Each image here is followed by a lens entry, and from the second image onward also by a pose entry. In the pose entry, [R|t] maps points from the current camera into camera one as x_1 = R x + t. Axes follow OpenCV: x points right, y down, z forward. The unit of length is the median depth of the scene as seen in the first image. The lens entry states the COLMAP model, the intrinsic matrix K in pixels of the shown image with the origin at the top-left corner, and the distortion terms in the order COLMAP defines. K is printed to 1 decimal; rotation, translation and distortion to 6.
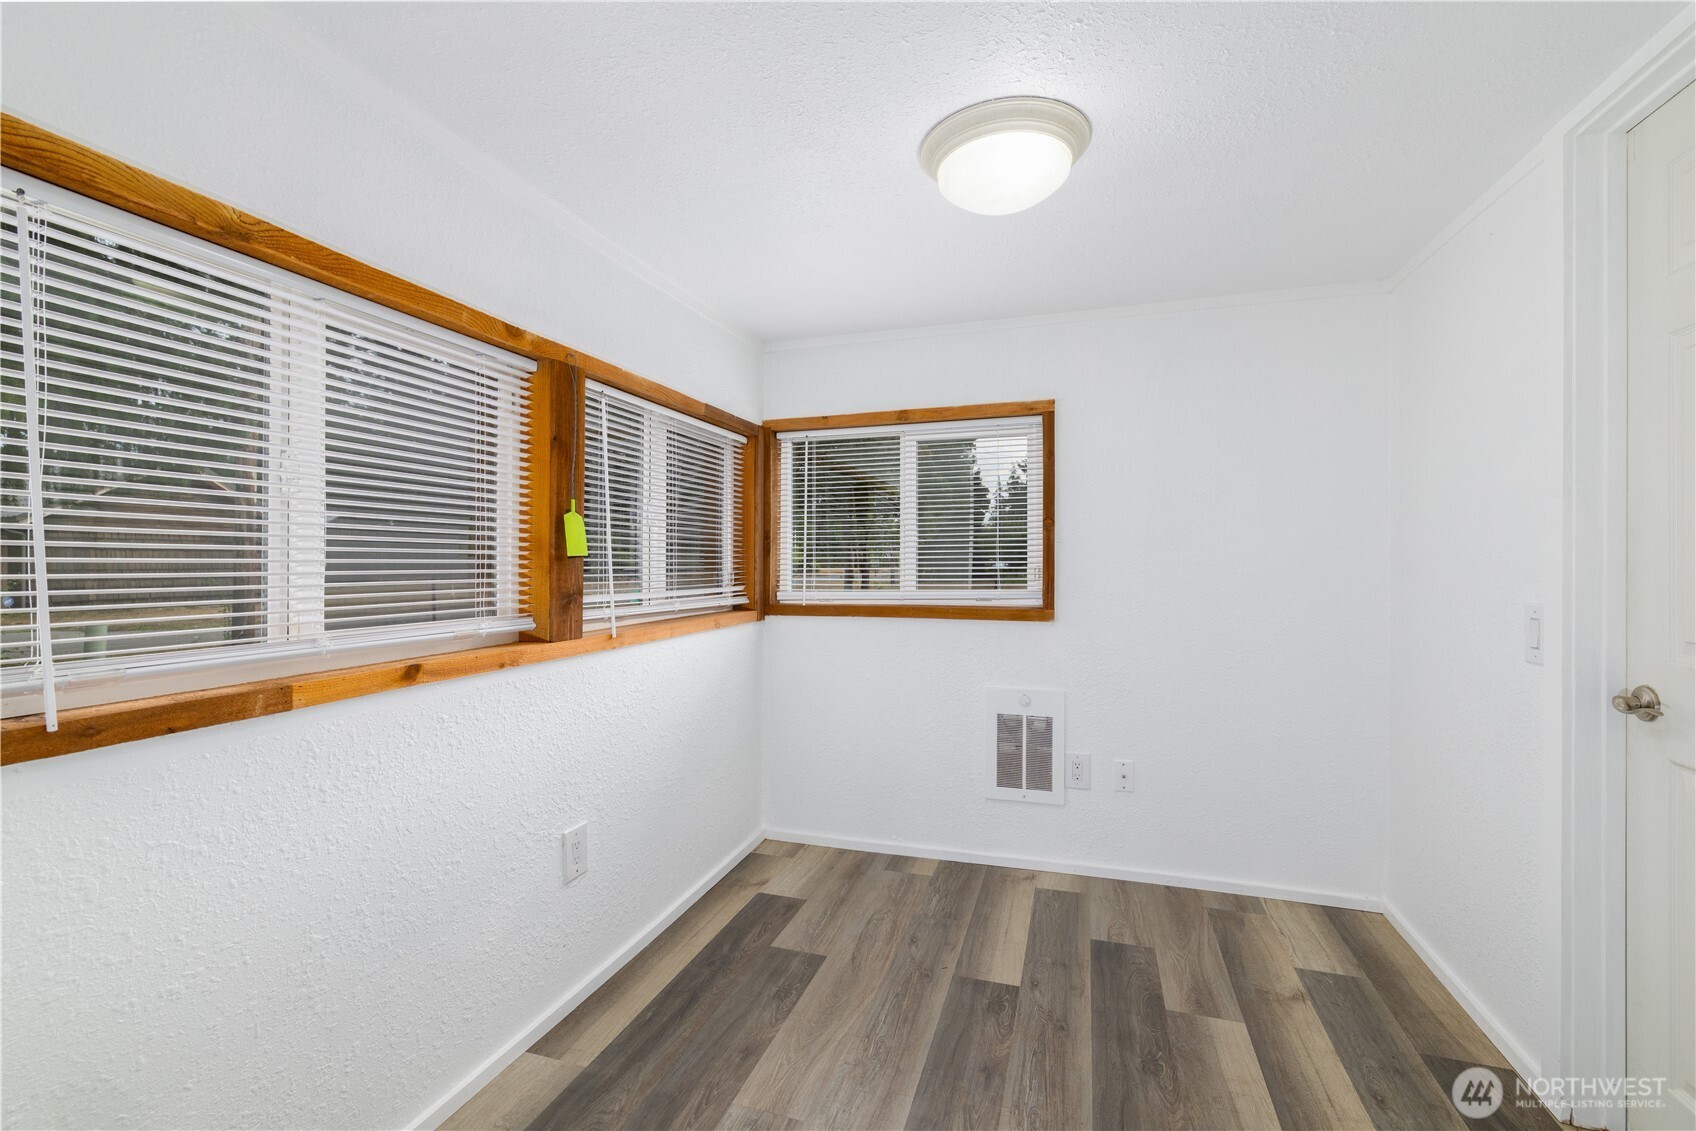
lens RADIAL K [[741.2, 0, 846.6], [0, 741.2, 566.6], [0, 0, 1]] dist [0.000936, -0.000040]
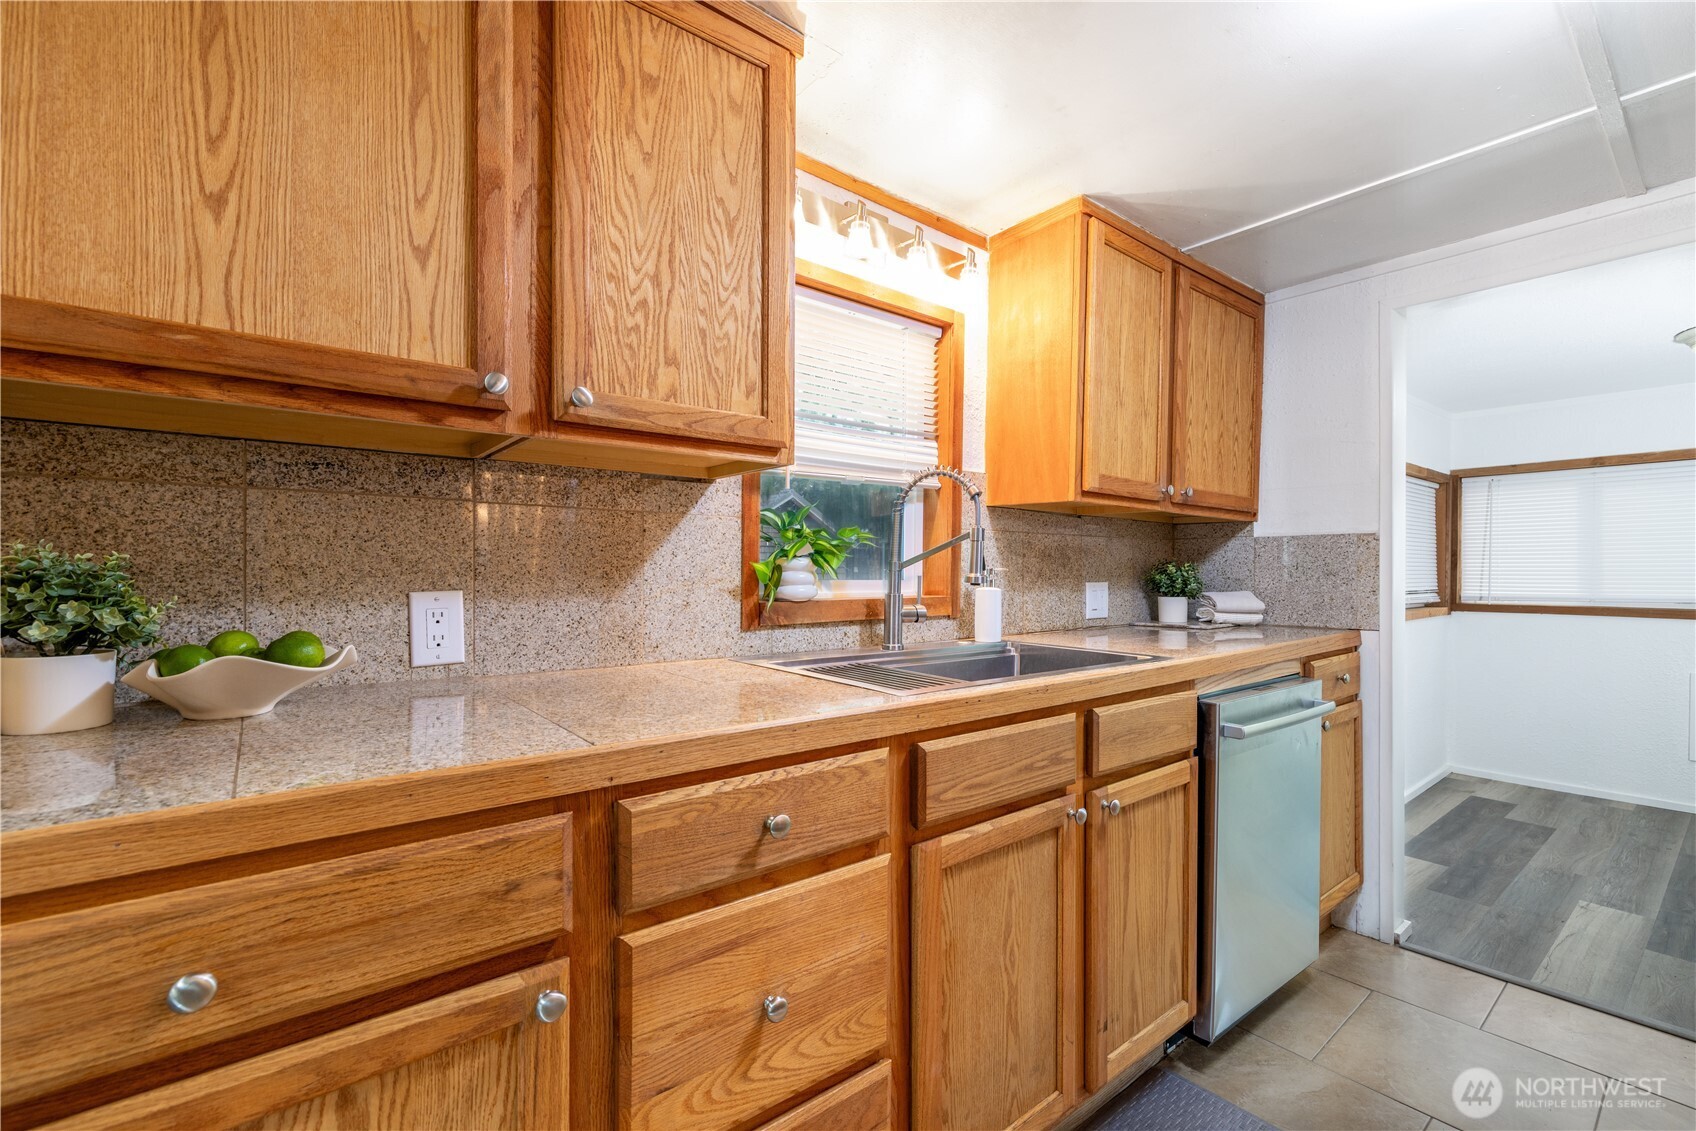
lens RADIAL K [[741.2, 0, 839.3], [0, 741.2, 567.2], [0, 0, 1]] dist [0.000936, -0.000040]
pose [[0.826666, 0.009527, -0.562612, -0.384883], [-0.005633, 0.999947, 0.008655, -0.030492], [0.562664, -0.003985, 0.826676, -1.092191]]
